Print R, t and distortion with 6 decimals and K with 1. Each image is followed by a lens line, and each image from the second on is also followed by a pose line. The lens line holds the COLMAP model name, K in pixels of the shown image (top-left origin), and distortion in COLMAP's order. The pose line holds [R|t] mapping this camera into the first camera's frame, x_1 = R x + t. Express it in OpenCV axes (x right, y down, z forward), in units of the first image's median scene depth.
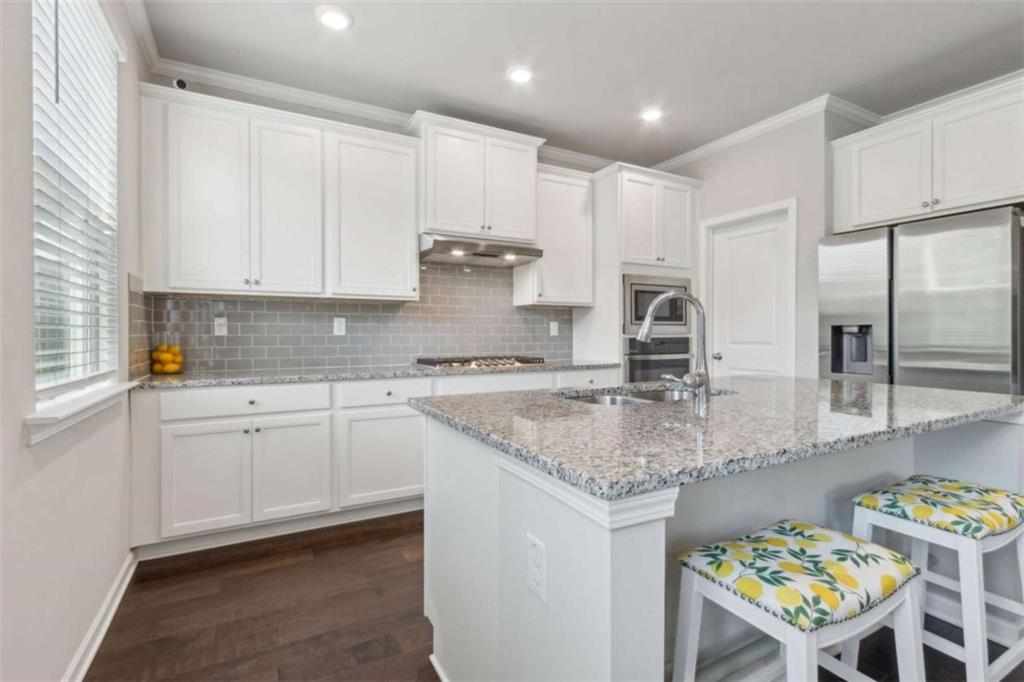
lens RADIAL K [[471.3, 0, 503.3], [0, 471.3, 335.4], [0, 0, 1]] dist [-0.001911, -0.000659]
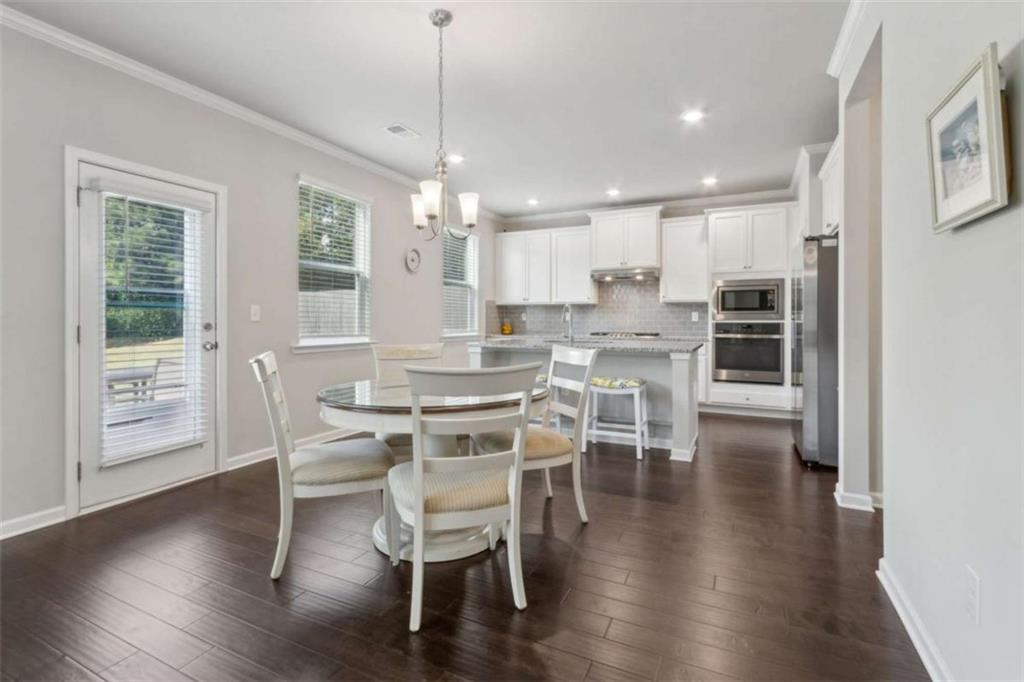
lens RADIAL K [[474.4, 0, 509.0], [0, 474.4, 317.2], [0, 0, 1]] dist [0.000905, 0.000024]
pose [[0.577921, -0.001518, -0.816091, 1.191238], [-0.005462, 0.999969, -0.005728, -0.000437], [0.816075, 0.007767, 0.577894, -0.444341]]
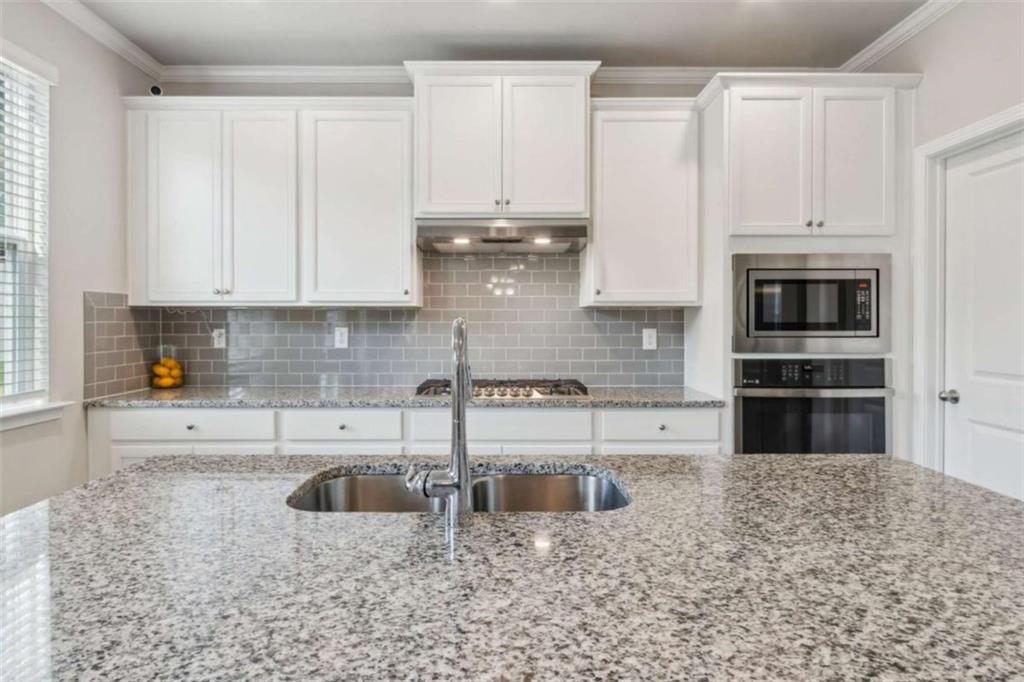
lens RADIAL K [[588.6, 0, 498.4], [0, 588.6, 322.7], [0, 0, 1]] dist [0.000888, -0.000508]
pose [[0.880986, 0.001842, -0.473138, 0.367924], [-0.003335, 0.999992, -0.002317, -0.041183], [0.473130, 0.003619, 0.880985, 0.196458]]
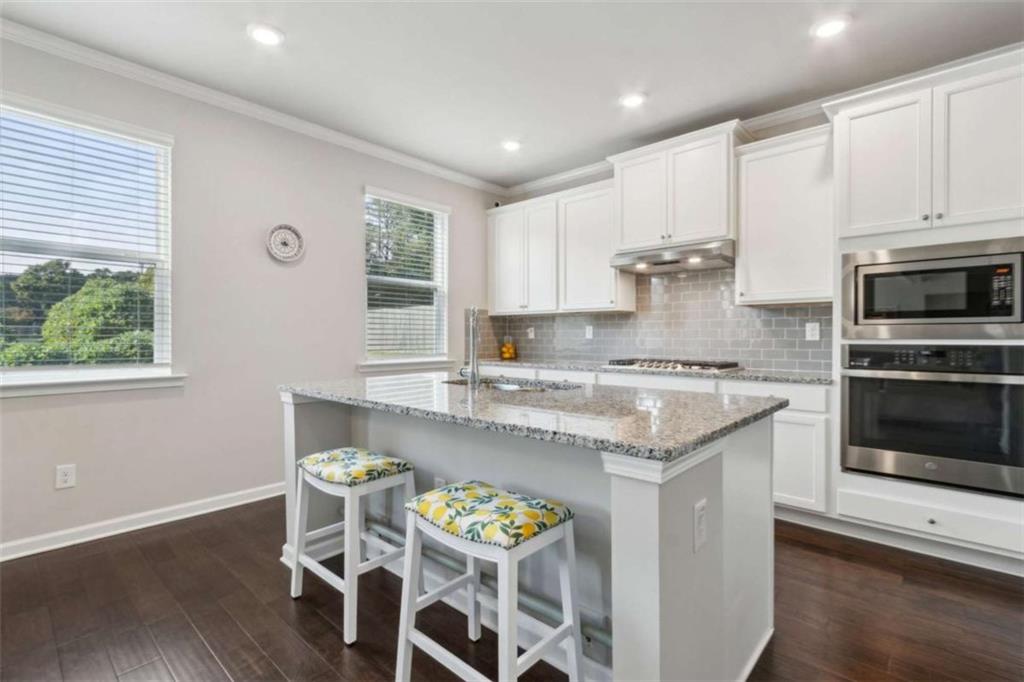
lens RADIAL K [[471.3, 0, 503.3], [0, 471.3, 335.4], [0, 0, 1]] dist [-0.001911, -0.000659]
pose [[0.322666, -0.001294, -0.946512, 0.805468], [-0.004582, 0.999985, -0.002929, -0.003861], [0.946502, 0.005282, 0.322655, 0.304237]]
